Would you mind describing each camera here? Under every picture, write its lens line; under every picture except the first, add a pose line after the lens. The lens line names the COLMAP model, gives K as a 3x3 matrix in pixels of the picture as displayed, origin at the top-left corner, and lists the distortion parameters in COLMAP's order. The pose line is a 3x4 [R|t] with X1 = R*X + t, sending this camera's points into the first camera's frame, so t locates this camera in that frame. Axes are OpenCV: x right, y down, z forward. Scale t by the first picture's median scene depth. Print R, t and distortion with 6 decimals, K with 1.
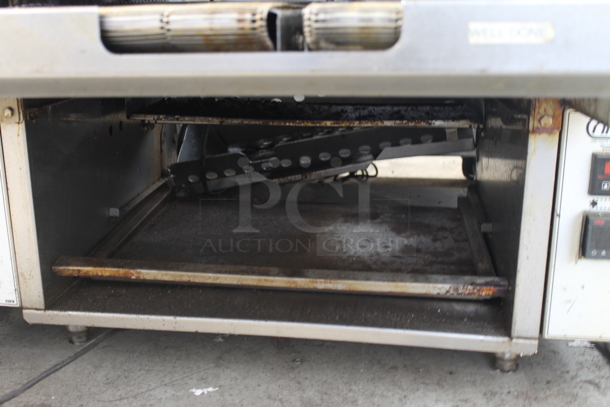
lens RADIAL K [[697.7, 0, 309.5], [0, 697.7, 201.3], [0, 0, 1]] dist [-0.033664, 0.000000]
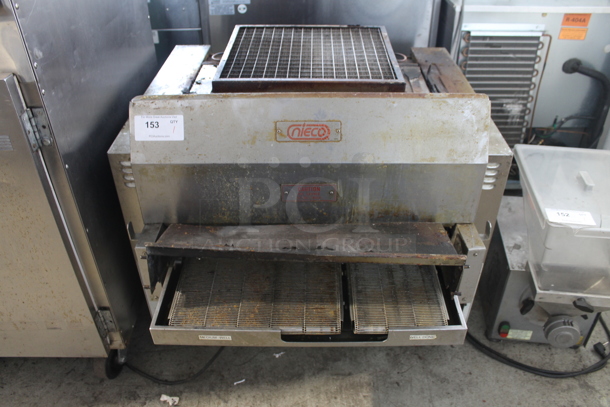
lens RADIAL K [[506.7, 0, 299.7], [0, 506.7, 205.7], [0, 0, 1]] dist [-0.077954, 0.009161]
pose [[0.993198, -0.072803, 0.090873, -0.202072], [0.036311, 0.935165, 0.352346, -0.779136], [-0.110633, -0.346650, 0.931448, -0.387666]]
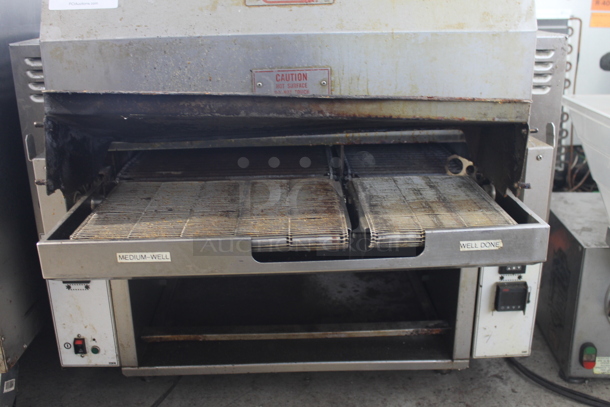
lens RADIAL K [[607.9, 0, 304.1], [0, 607.9, 198.4], [0, 0, 1]] dist [-0.055607, 0.000000]
pose [[0.987126, -0.059165, 0.148597, -0.211180], [0.052256, 0.997382, 0.049982, -0.239078], [-0.151165, -0.041574, 0.987634, -0.272645]]
